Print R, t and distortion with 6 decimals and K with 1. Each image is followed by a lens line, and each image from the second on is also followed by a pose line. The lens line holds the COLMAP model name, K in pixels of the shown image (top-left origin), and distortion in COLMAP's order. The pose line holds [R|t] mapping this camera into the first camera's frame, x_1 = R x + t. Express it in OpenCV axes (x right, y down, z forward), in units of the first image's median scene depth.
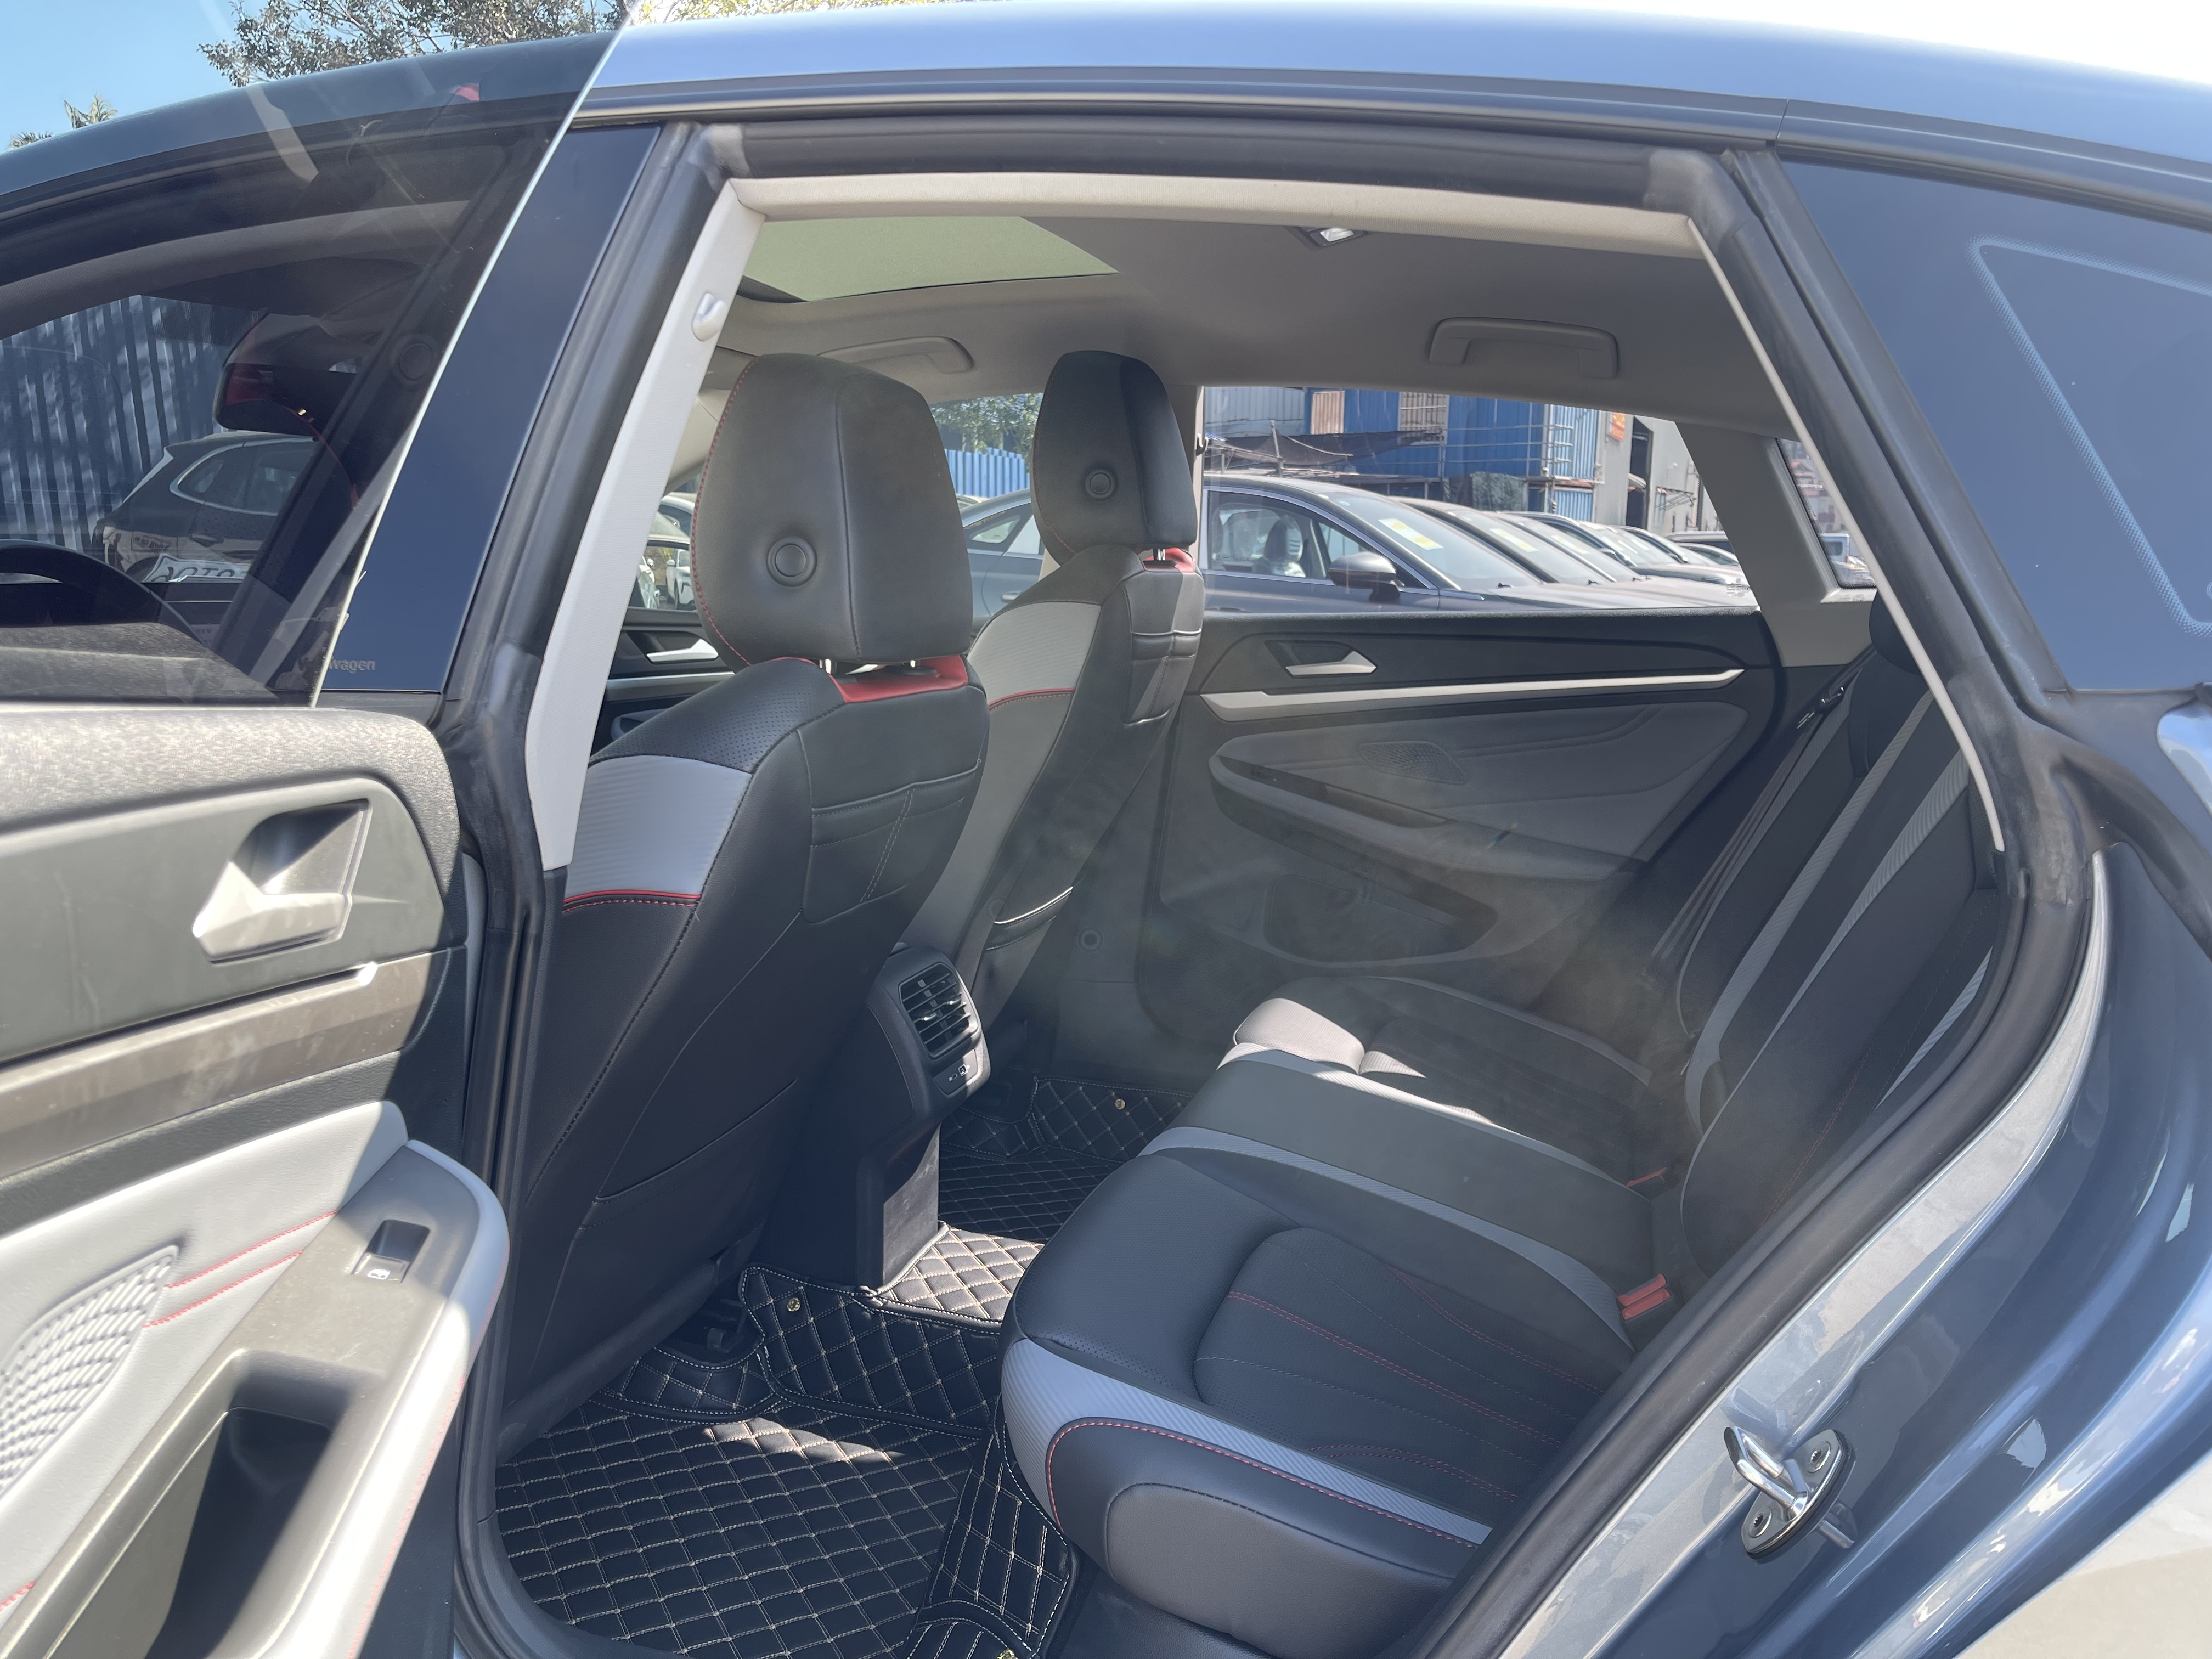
lens RADIAL K [[1670.5, 0, 1106.0], [0, 1670.5, 829.5], [0, 0, 1]] dist [0.070809, -0.108996]
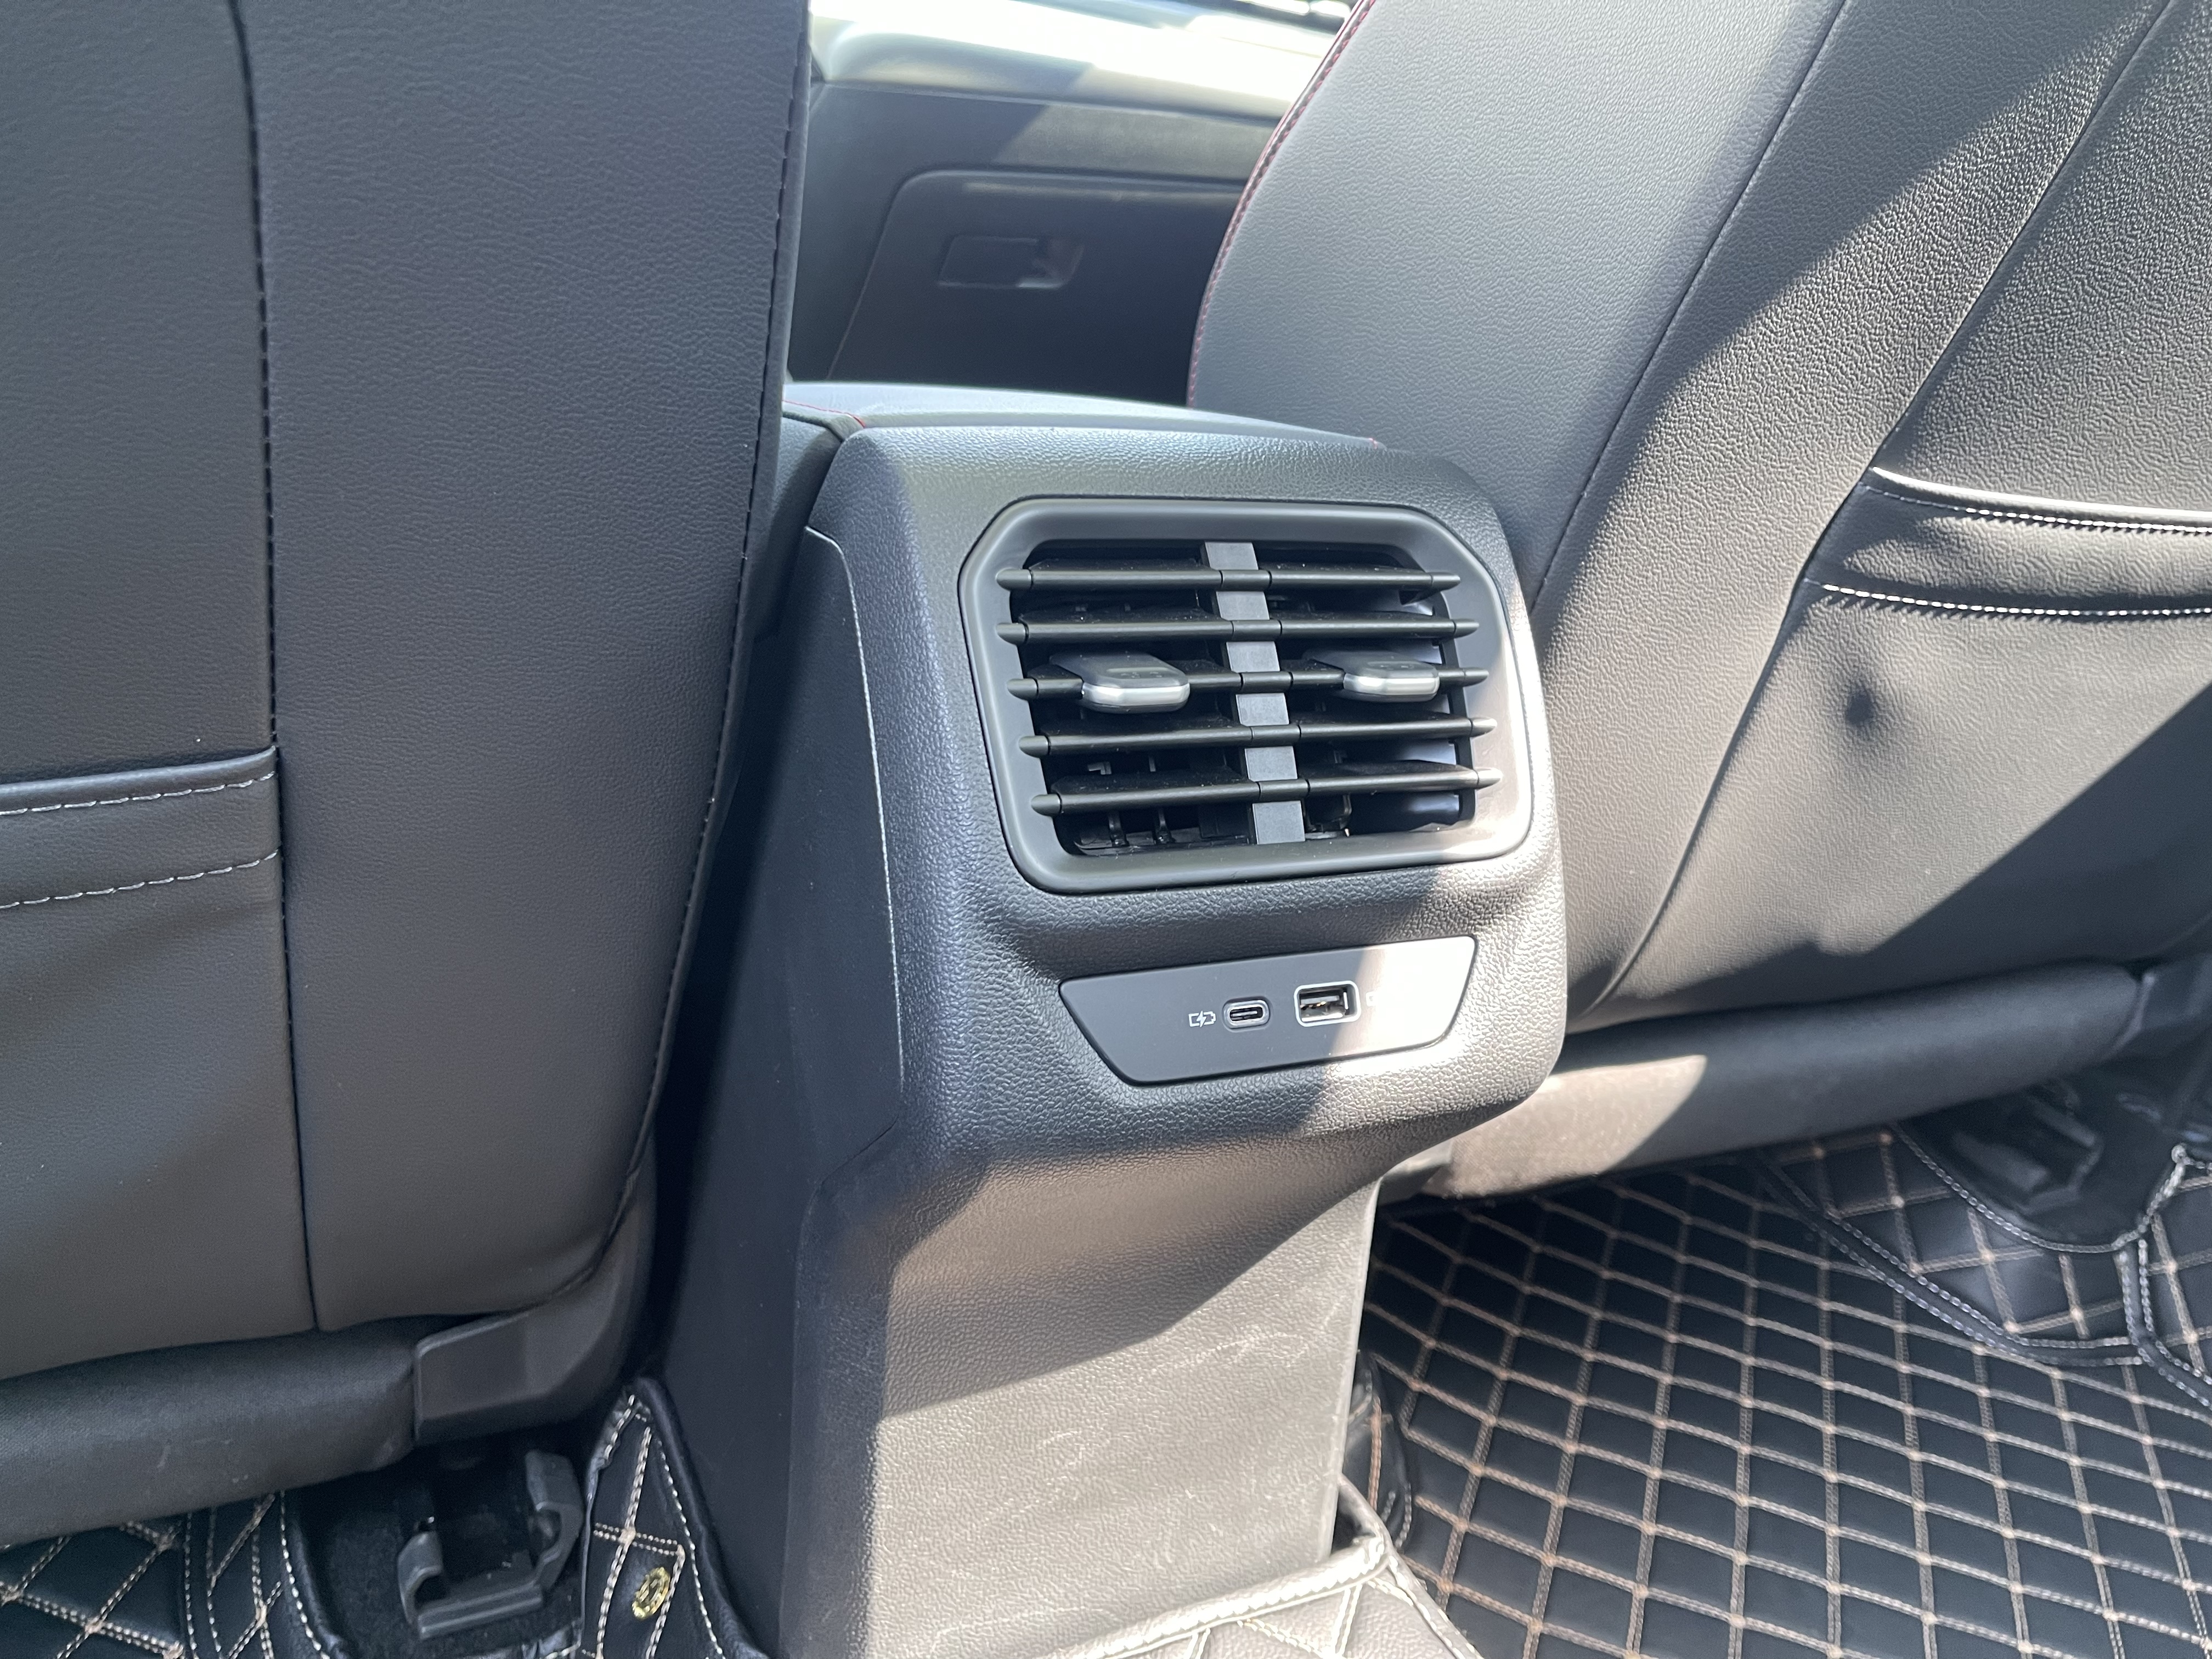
lens RADIAL K [[1670.5, 0, 1106.0], [0, 1670.5, 829.5], [0, 0, 1]] dist [0.070809, -0.108996]
pose [[0.696483, 0.250630, -0.672380, 0.030232], [-0.191046, 0.967967, 0.162916, 0.086672], [0.691673, 0.014988, 0.722055, 0.767529]]
